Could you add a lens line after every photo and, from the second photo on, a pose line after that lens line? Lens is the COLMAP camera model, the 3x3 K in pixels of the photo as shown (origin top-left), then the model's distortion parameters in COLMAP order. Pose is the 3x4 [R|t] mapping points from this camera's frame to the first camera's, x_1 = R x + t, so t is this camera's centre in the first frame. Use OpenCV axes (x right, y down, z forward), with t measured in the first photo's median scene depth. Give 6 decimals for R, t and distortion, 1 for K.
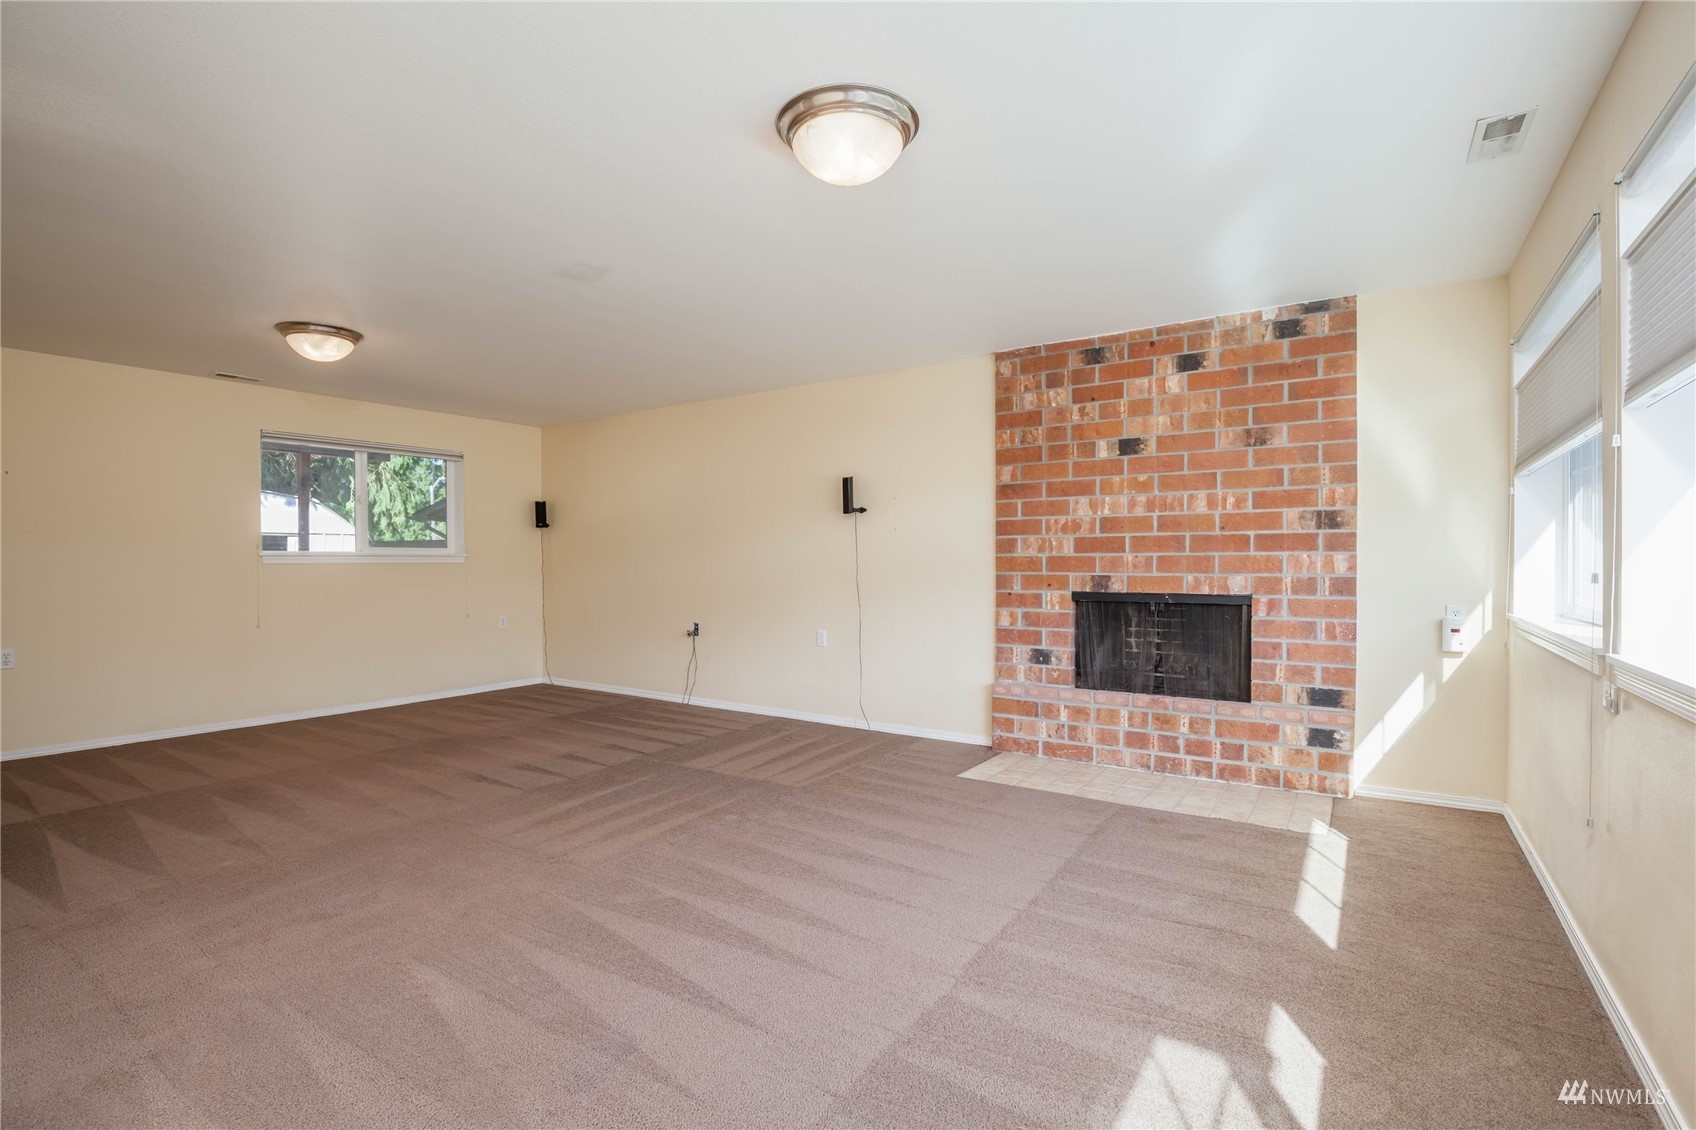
lens RADIAL K [[791.6, 0, 851.2], [0, 791.6, 564.1], [0, 0, 1]] dist [-0.026443, 0.003177]
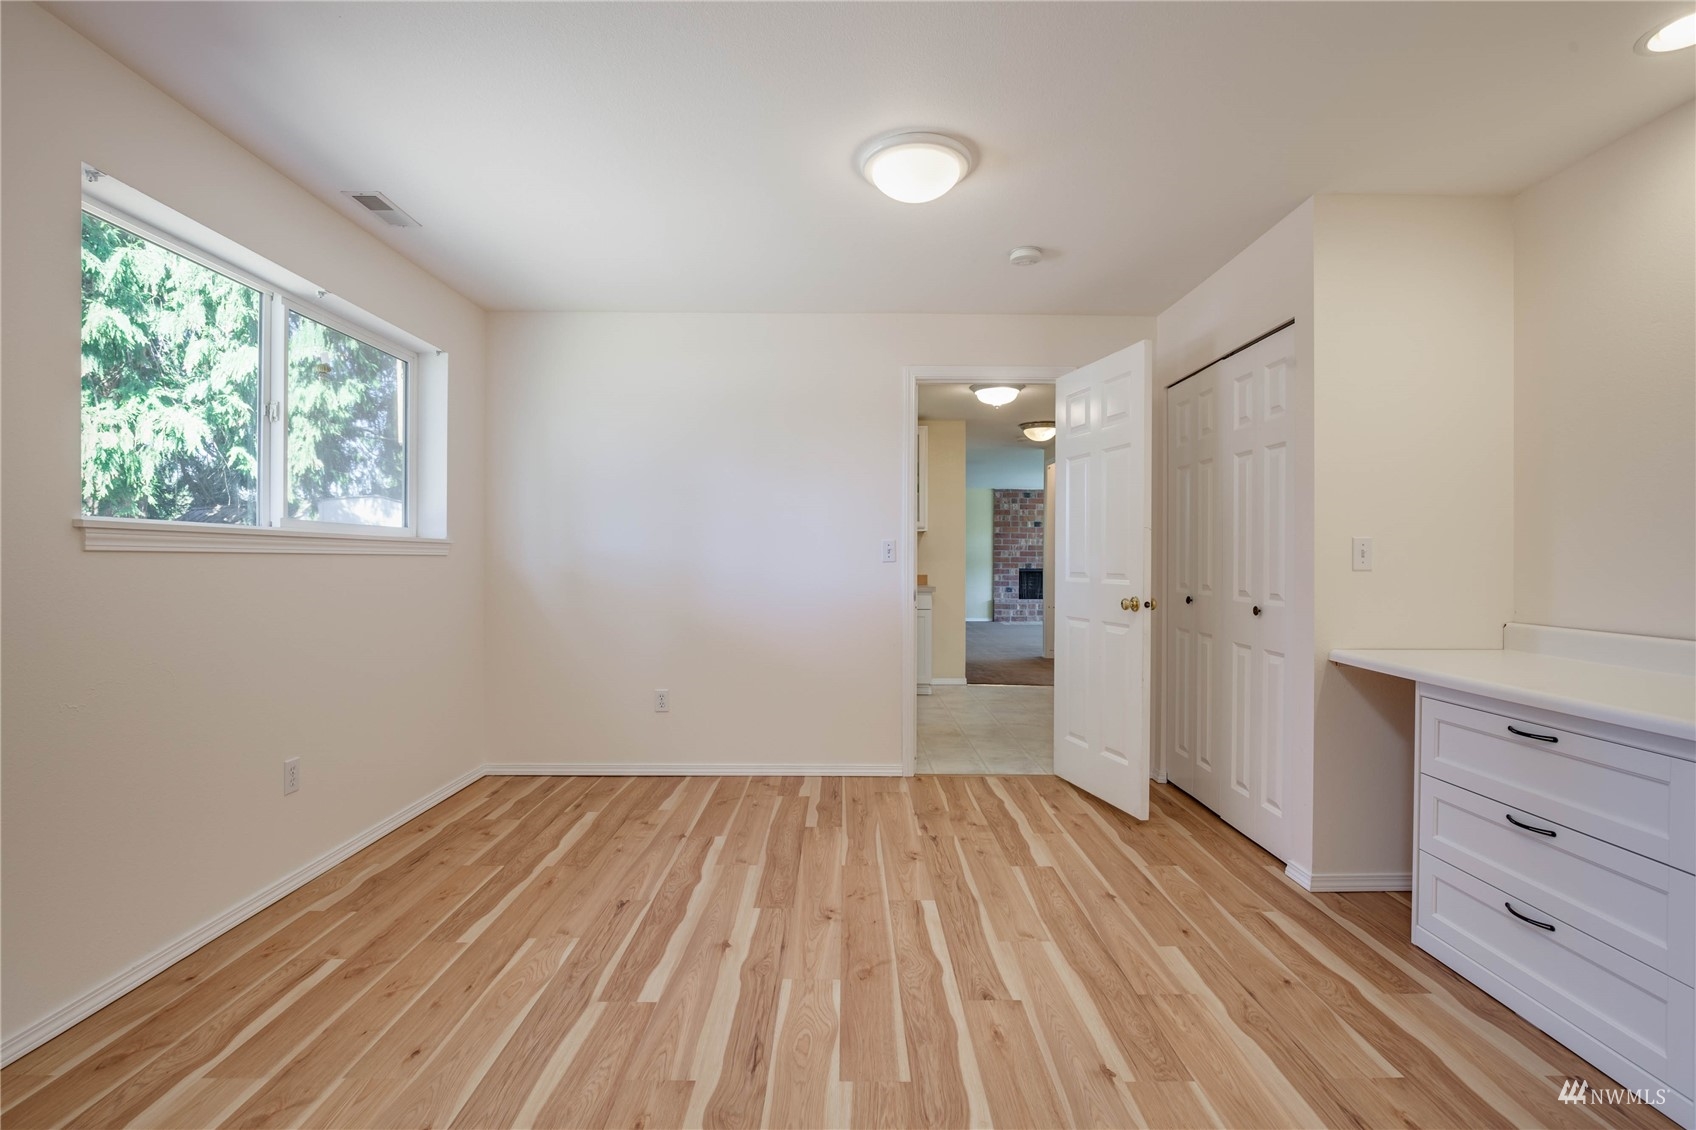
lens RADIAL K [[791.6, 0, 845.6], [0, 791.6, 561.9], [0, 0, 1]] dist [-0.026443, 0.003177]
pose [[0.837747, 0.004516, 0.546040, -1.990065], [-0.006449, 0.999978, 0.001624, 0.007077], [-0.546020, -0.004882, 0.837758, -1.245774]]
